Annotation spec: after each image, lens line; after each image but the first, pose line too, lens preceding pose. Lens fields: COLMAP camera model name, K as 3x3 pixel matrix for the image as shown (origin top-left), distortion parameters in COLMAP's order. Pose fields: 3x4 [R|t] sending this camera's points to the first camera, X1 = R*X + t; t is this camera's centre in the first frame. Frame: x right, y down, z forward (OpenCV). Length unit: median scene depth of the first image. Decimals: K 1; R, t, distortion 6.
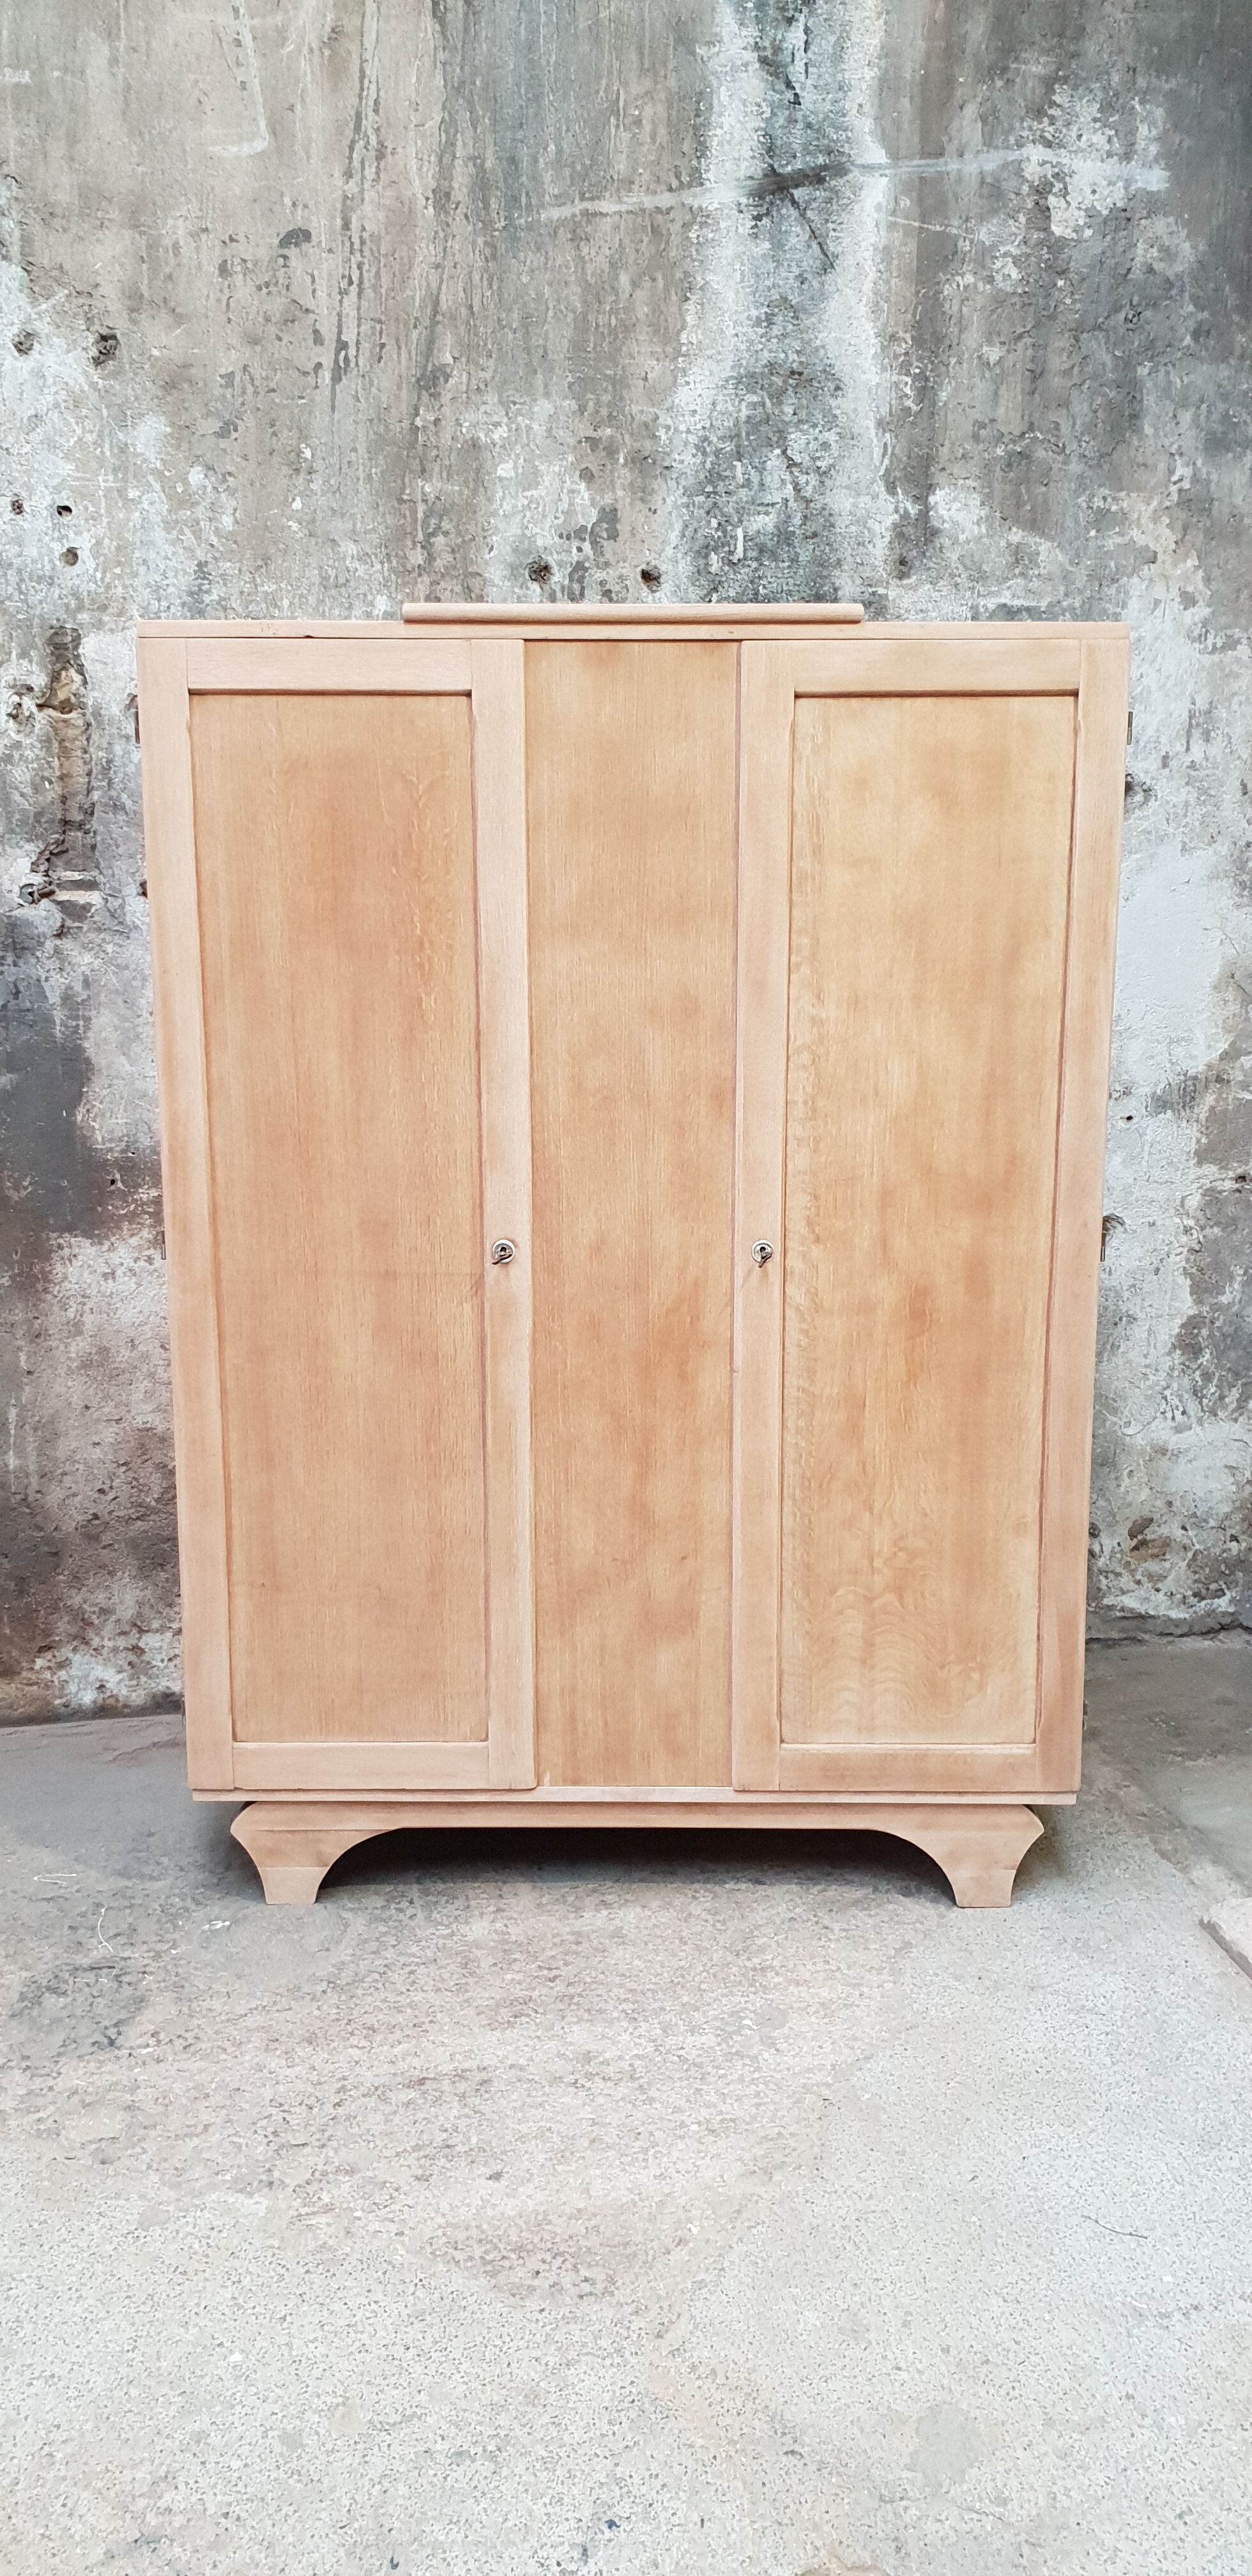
lens RADIAL K [[2012.6, 0, 643.3], [0, 2012.6, 1277.1], [0, 0, 1]] dist [-0.000260, 0.033378]
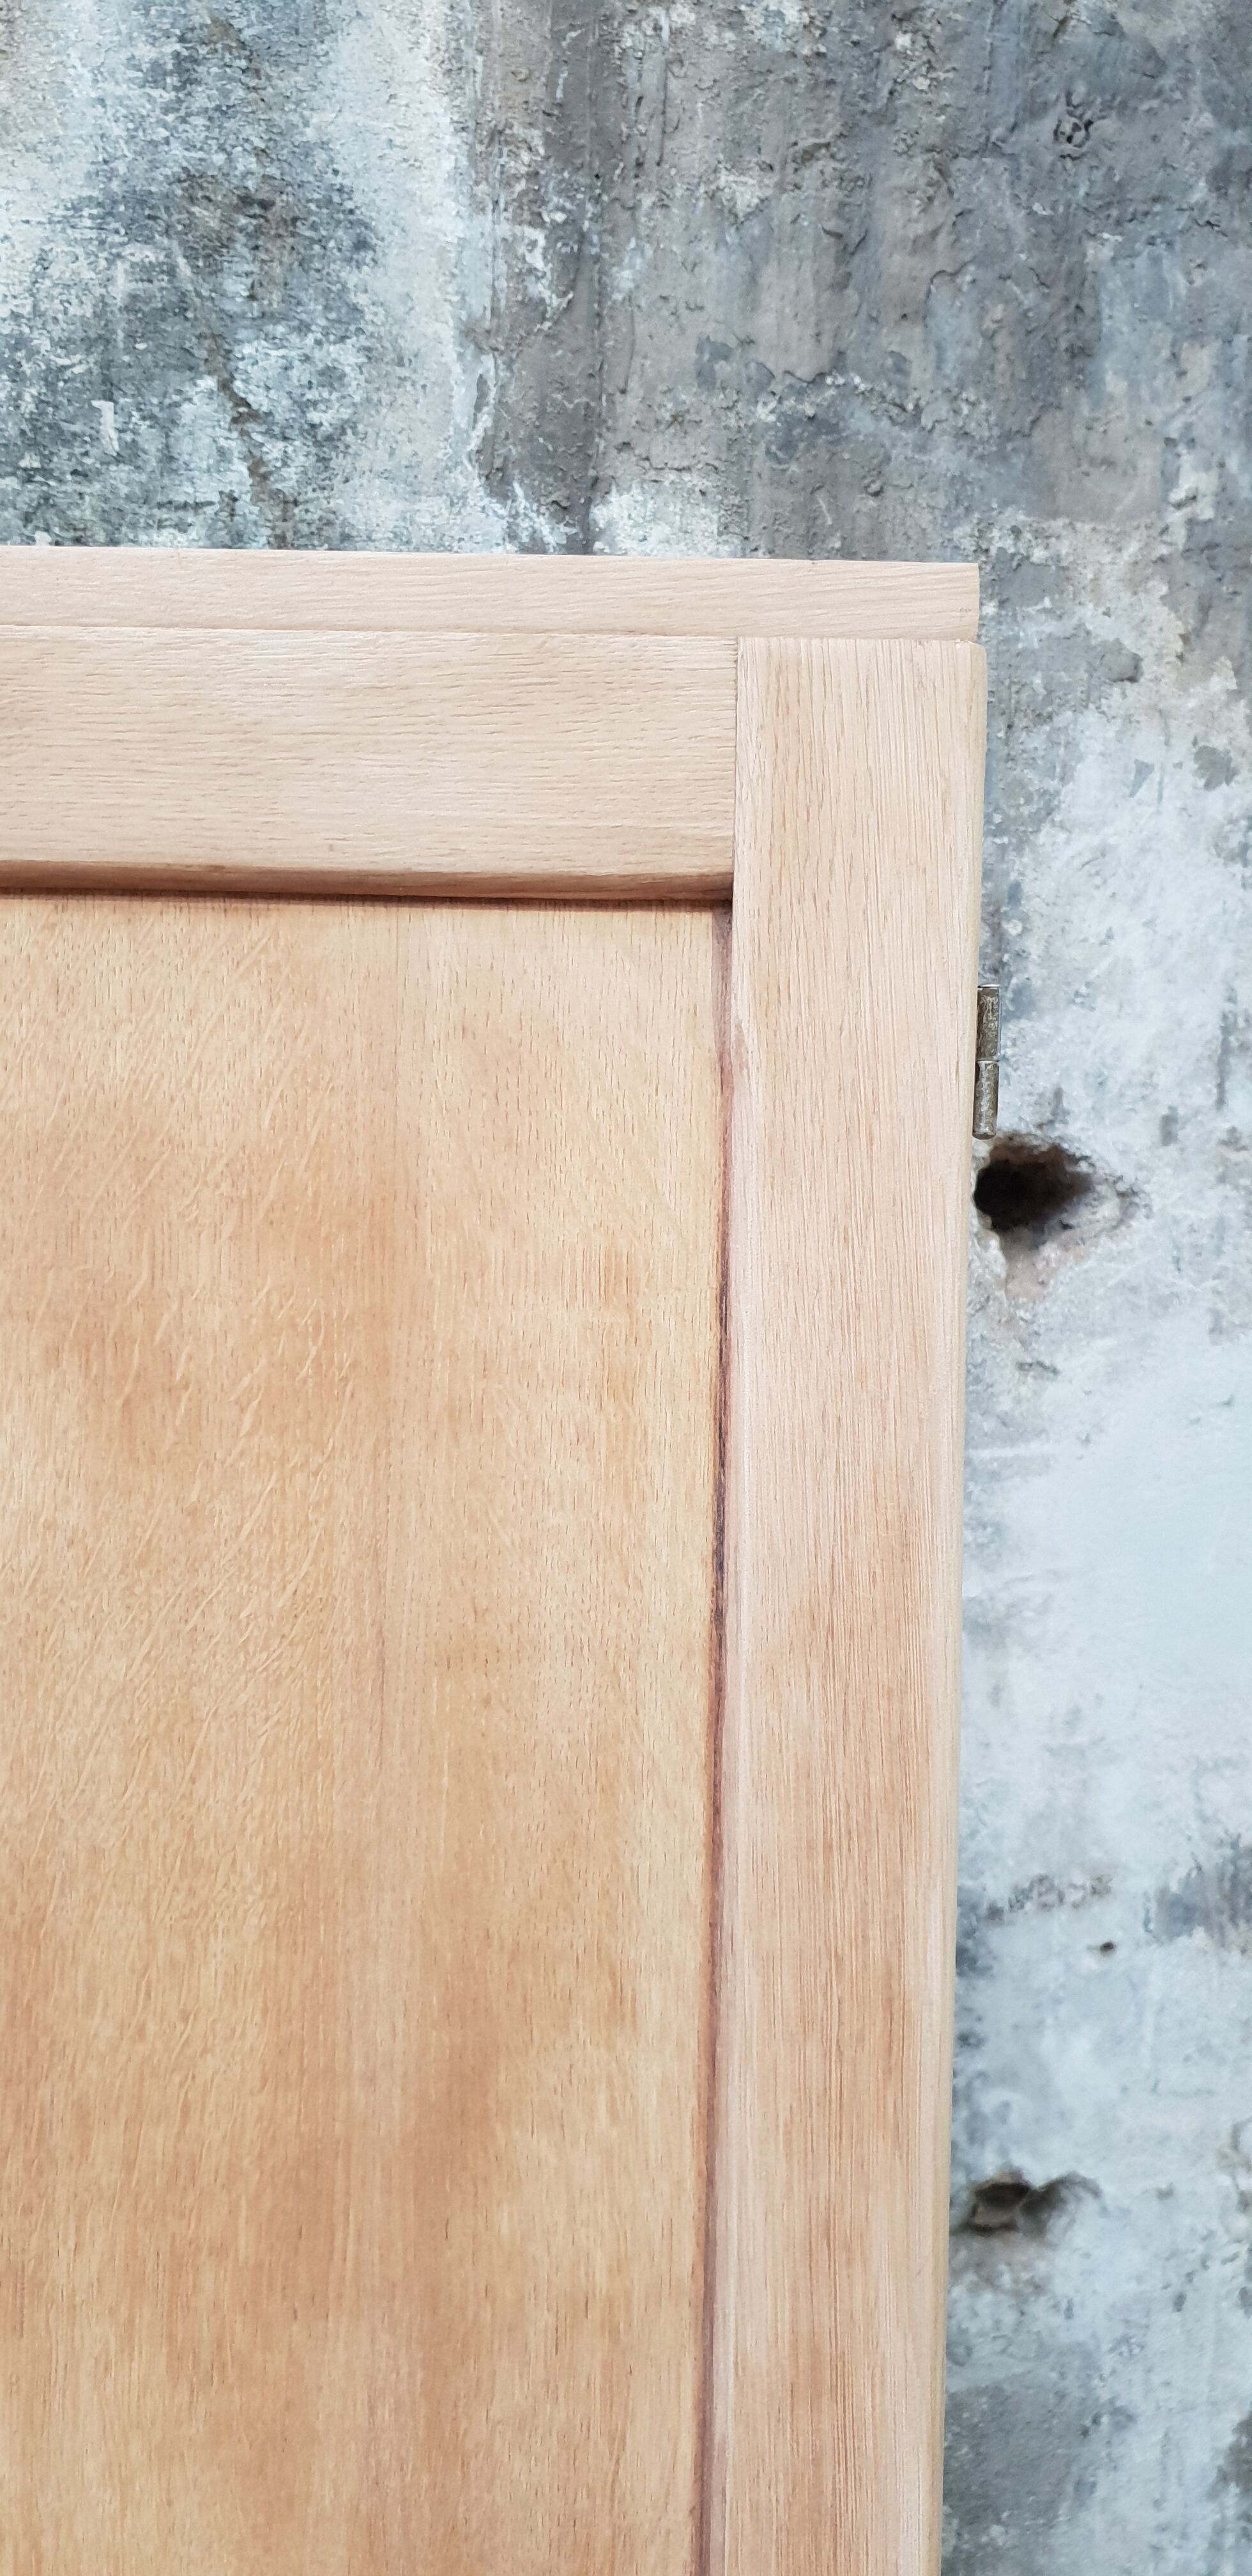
lens RADIAL K [[2012.6, 0, 657.2], [0, 2012.6, 1280.6], [0, 0, 1]] dist [-0.000260, 0.033378]
pose [[0.999871, 0.016027, -0.000946, 0.164761], [-0.015990, 0.988741, -0.148781, -0.173184], [-0.001450, 0.148777, 0.988870, 0.634963]]
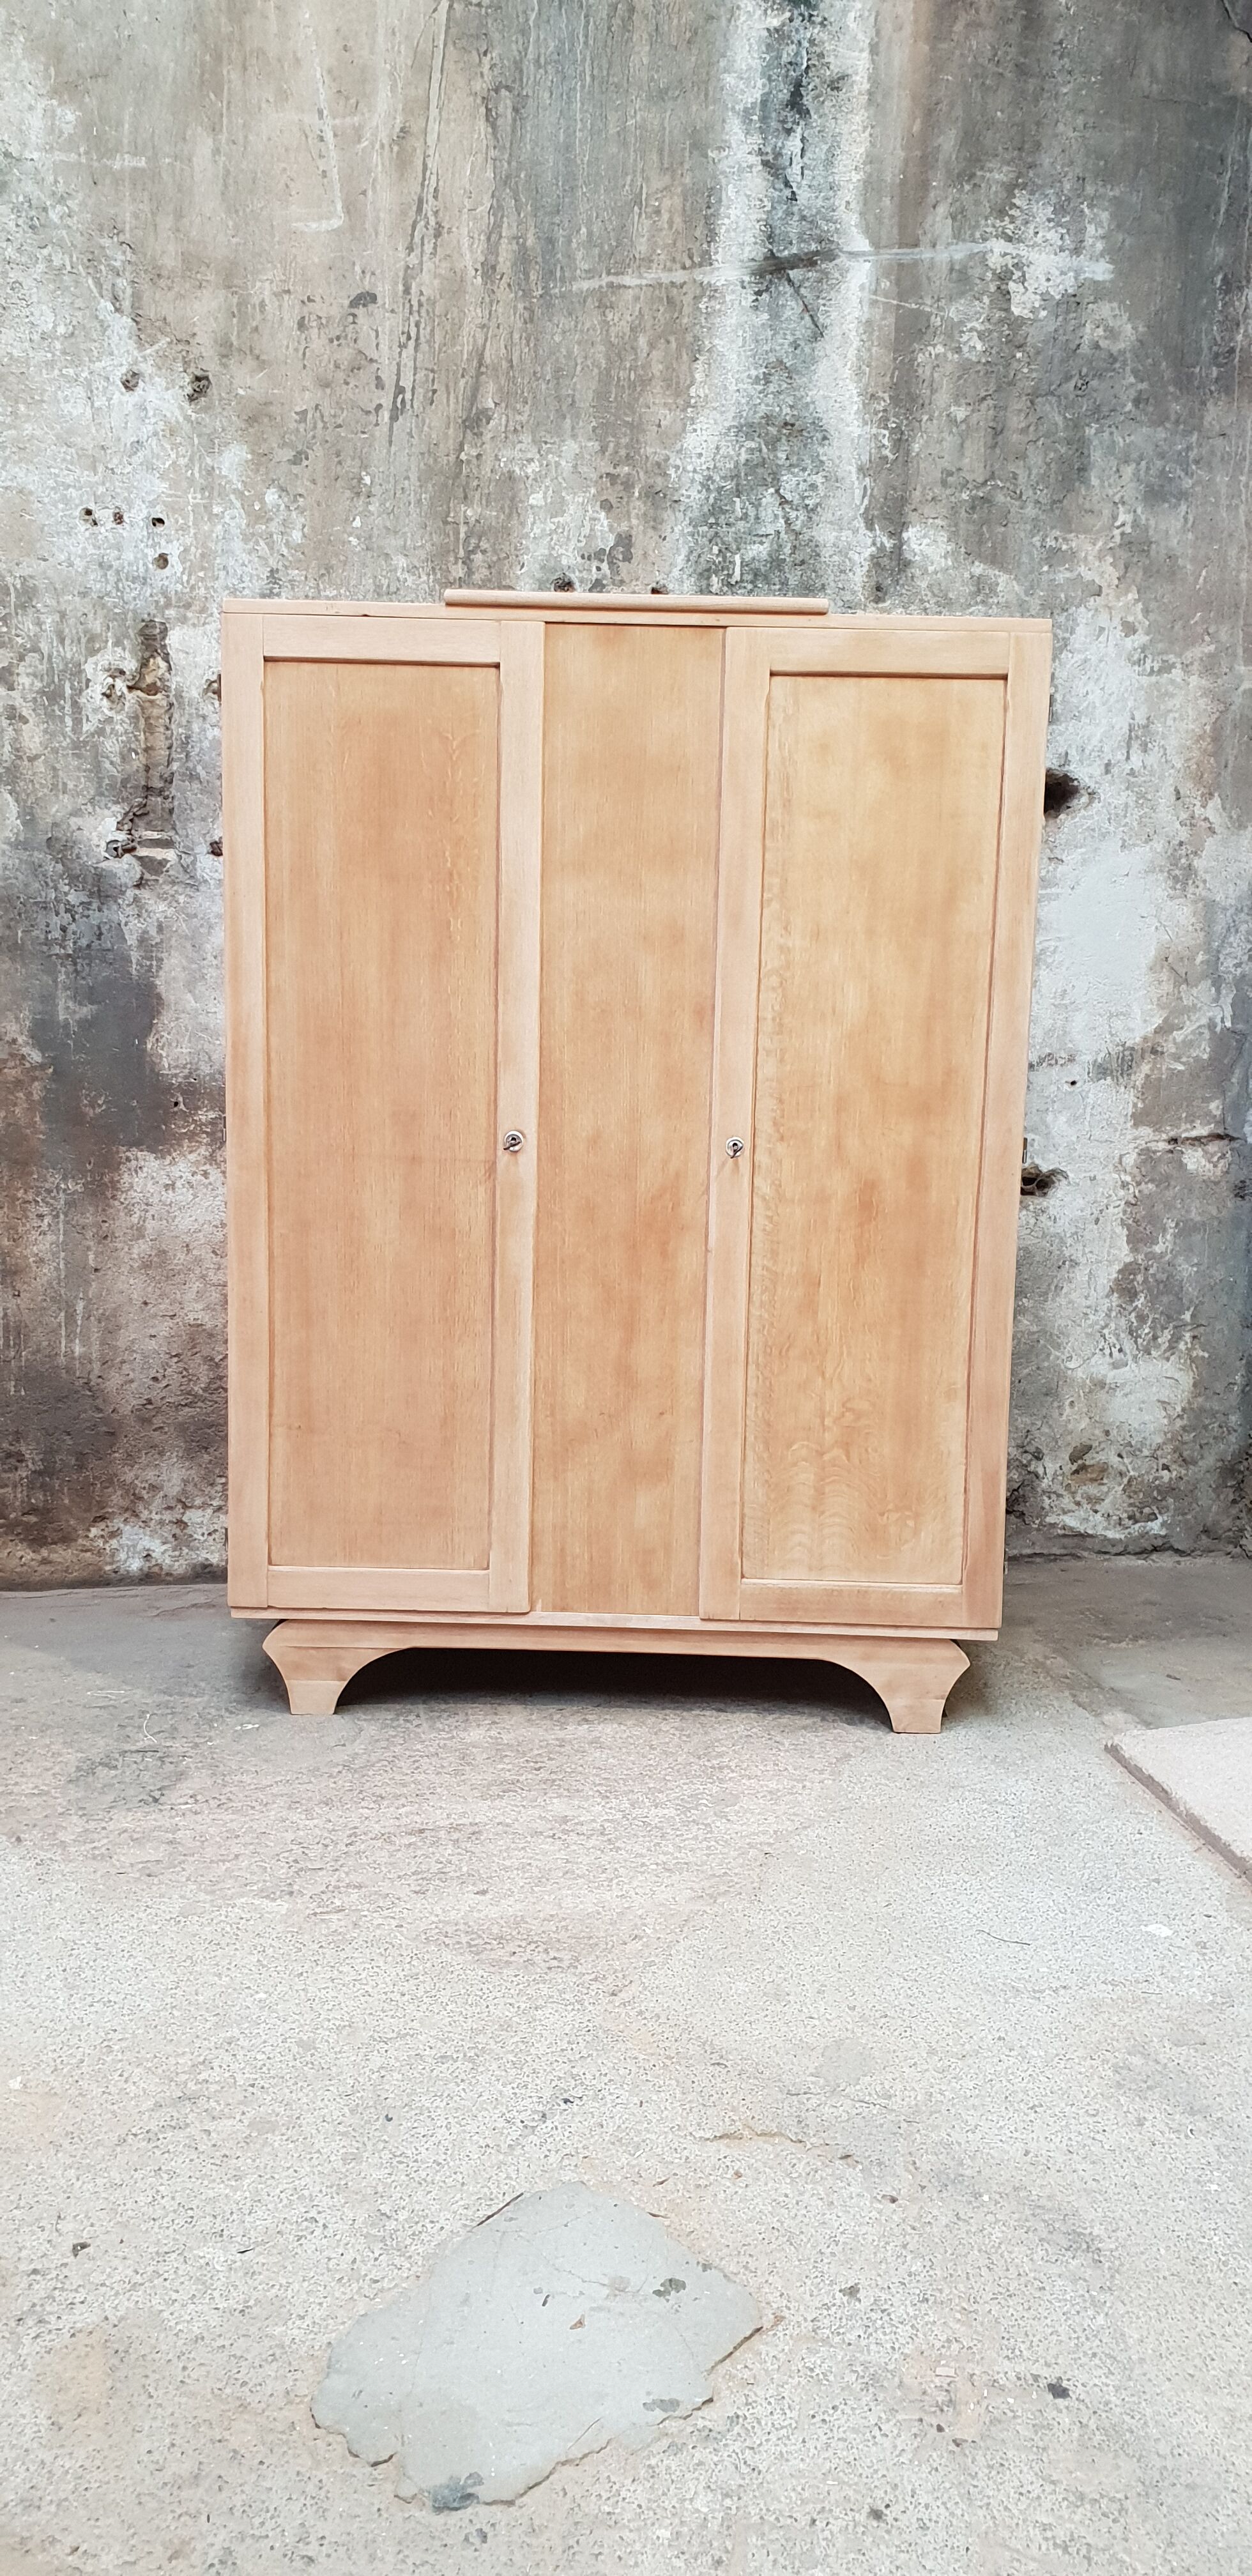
lens RADIAL K [[2012.6, 0, 652.3], [0, 2012.6, 1264.0], [0, 0, 1]] dist [-0.000260, 0.033378]
pose [[0.999643, 0.025689, -0.007291, 0.018207], [-0.026021, 0.998421, -0.049788, 0.096441], [0.006000, 0.049960, 0.998733, -0.139203]]
